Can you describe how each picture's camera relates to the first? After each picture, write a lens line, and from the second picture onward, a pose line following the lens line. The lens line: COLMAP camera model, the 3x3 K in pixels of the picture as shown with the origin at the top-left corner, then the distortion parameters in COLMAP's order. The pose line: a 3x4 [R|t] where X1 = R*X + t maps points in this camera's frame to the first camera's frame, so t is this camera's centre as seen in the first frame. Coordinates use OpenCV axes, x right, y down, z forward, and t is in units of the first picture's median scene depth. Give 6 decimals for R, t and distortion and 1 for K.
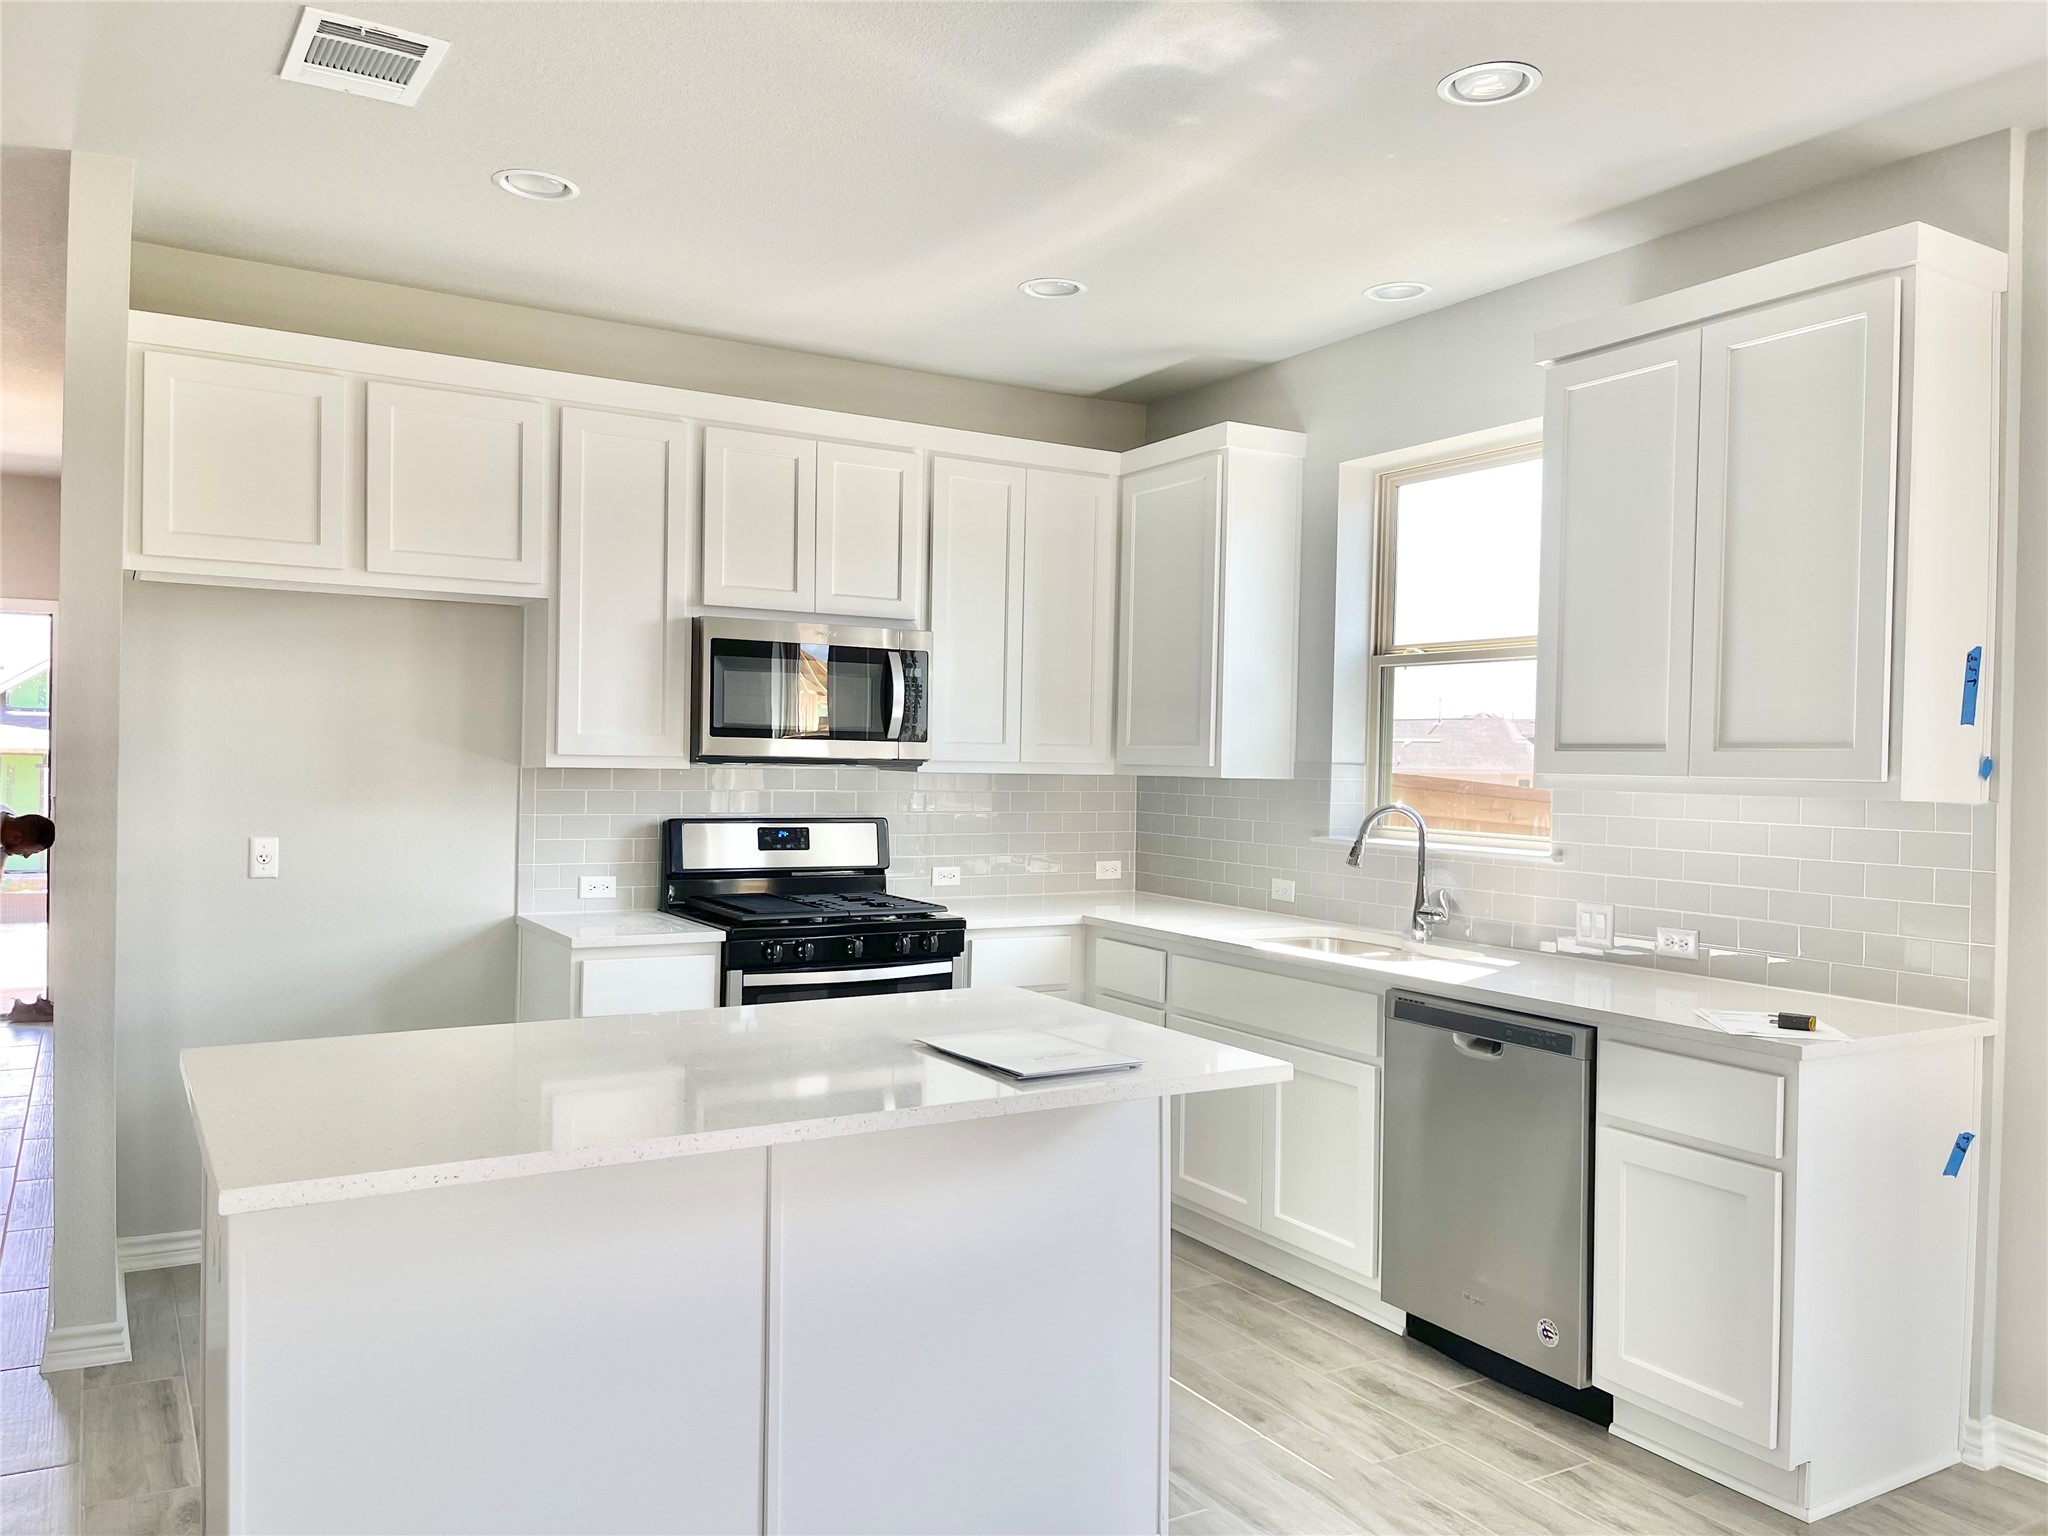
lens RADIAL K [[1546.1, 0, 1034.7], [0, 1546.1, 774.3], [0, 0, 1]] dist [0.069712, -0.092955]
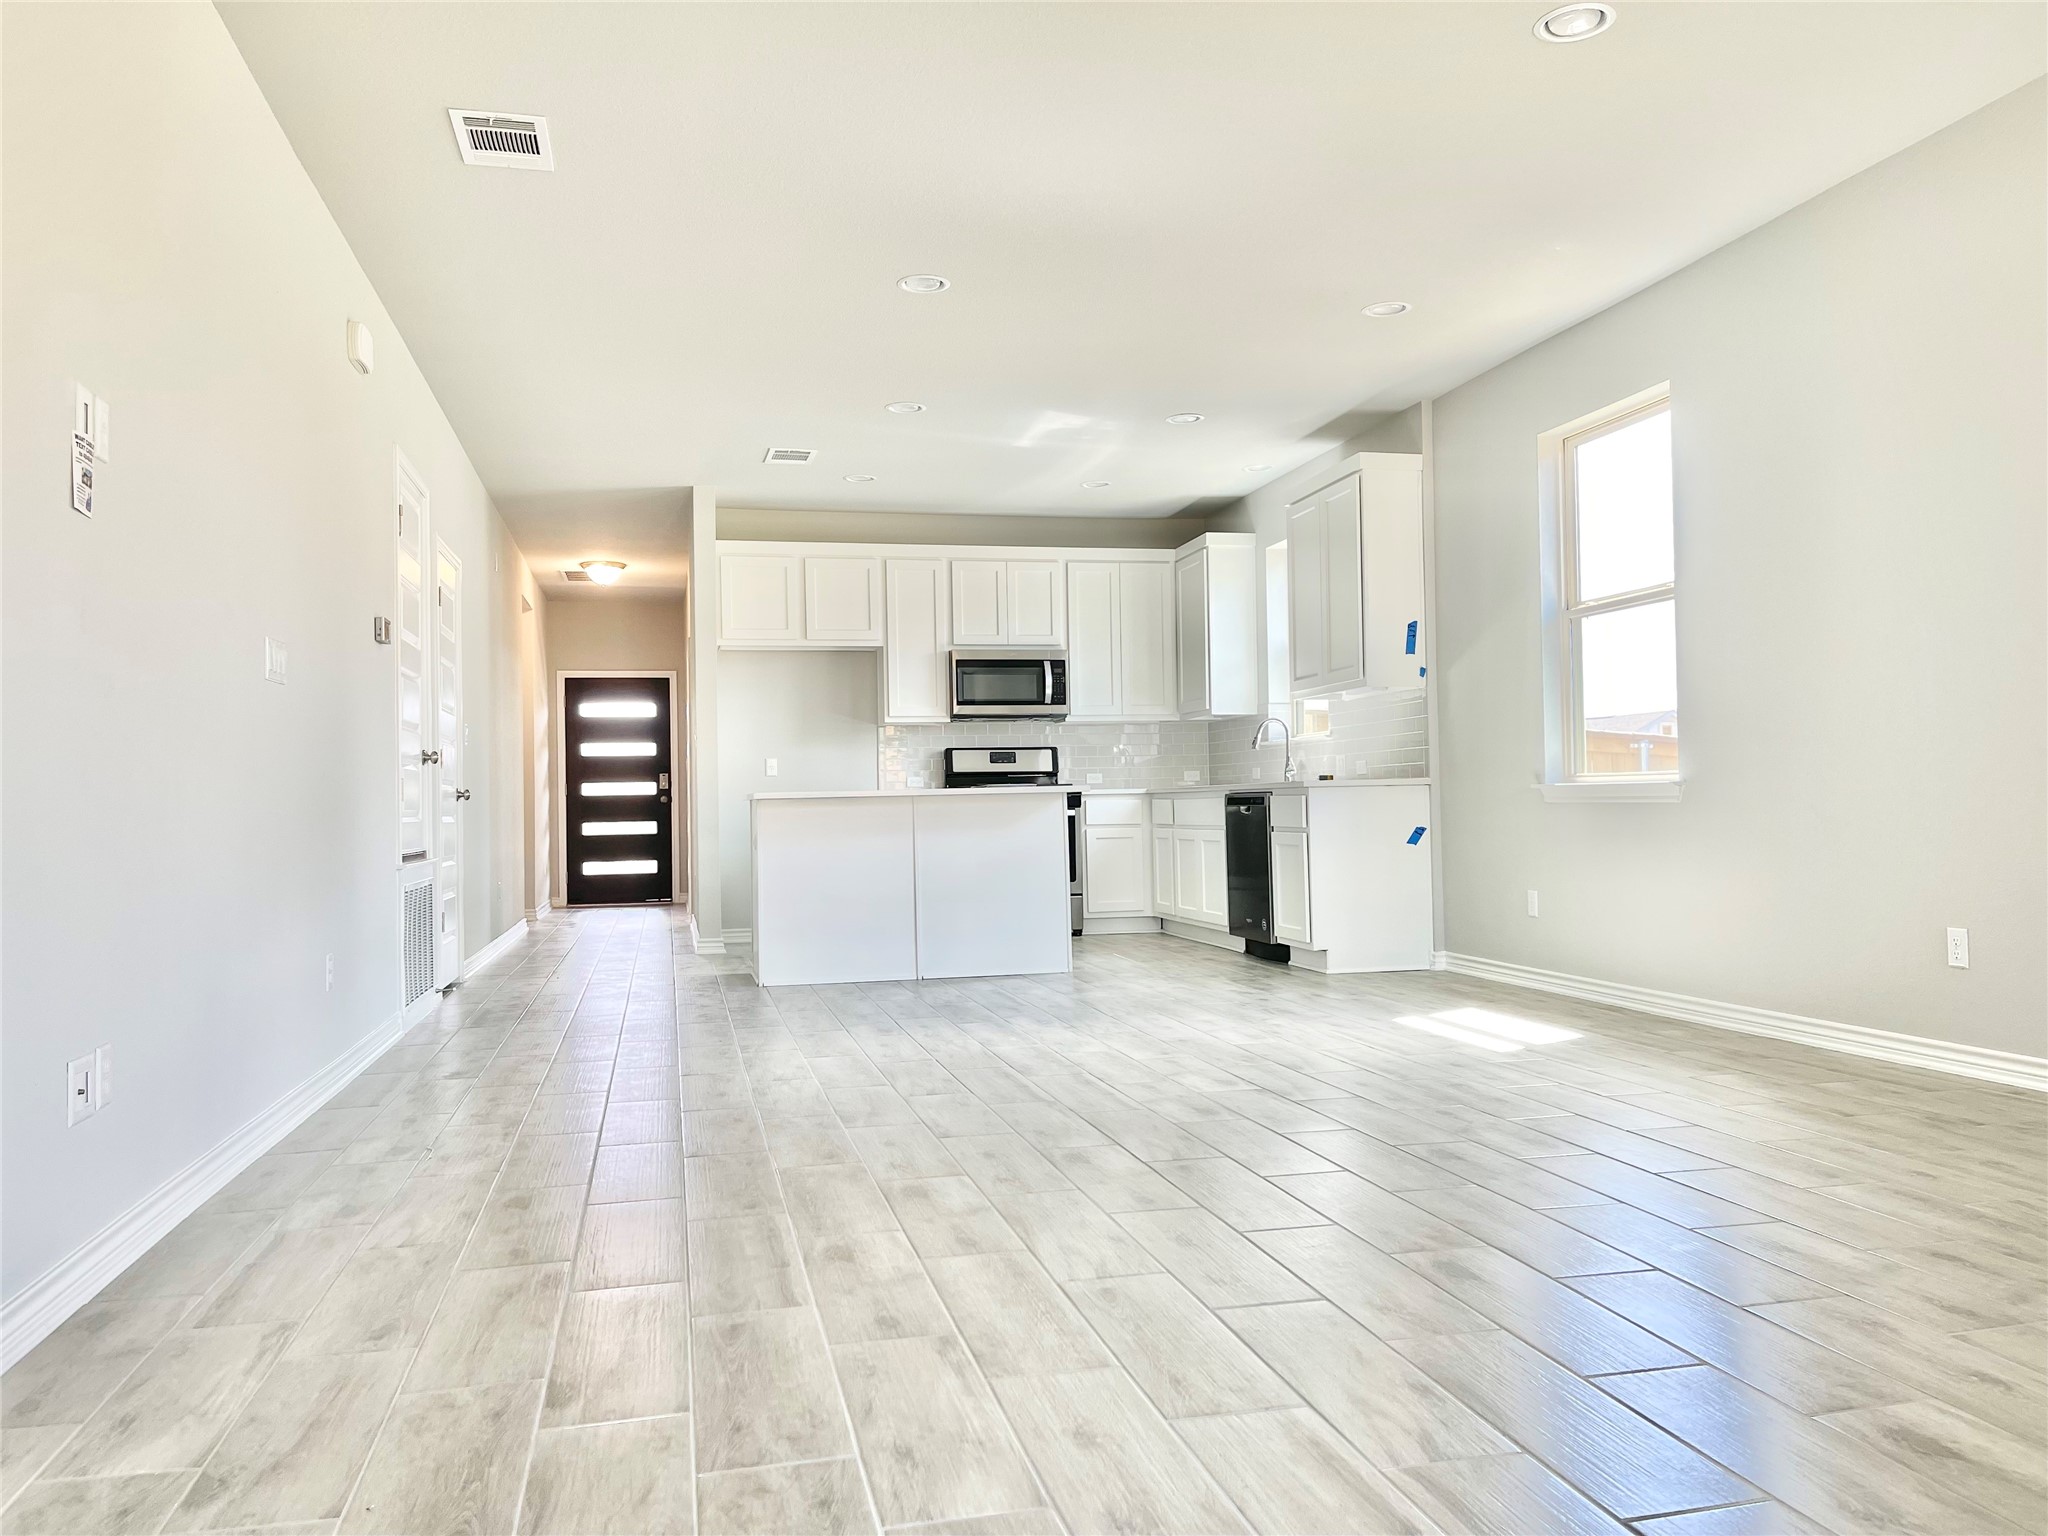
lens RADIAL K [[1546.1, 0, 1019.4], [0, 1546.1, 755.0], [0, 0, 1]] dist [0.069712, -0.092955]
pose [[0.949643, -0.047789, -0.309670, 0.503403], [0.033901, 0.998170, -0.050077, 0.146209], [0.311496, 0.037057, 0.949525, -0.944914]]
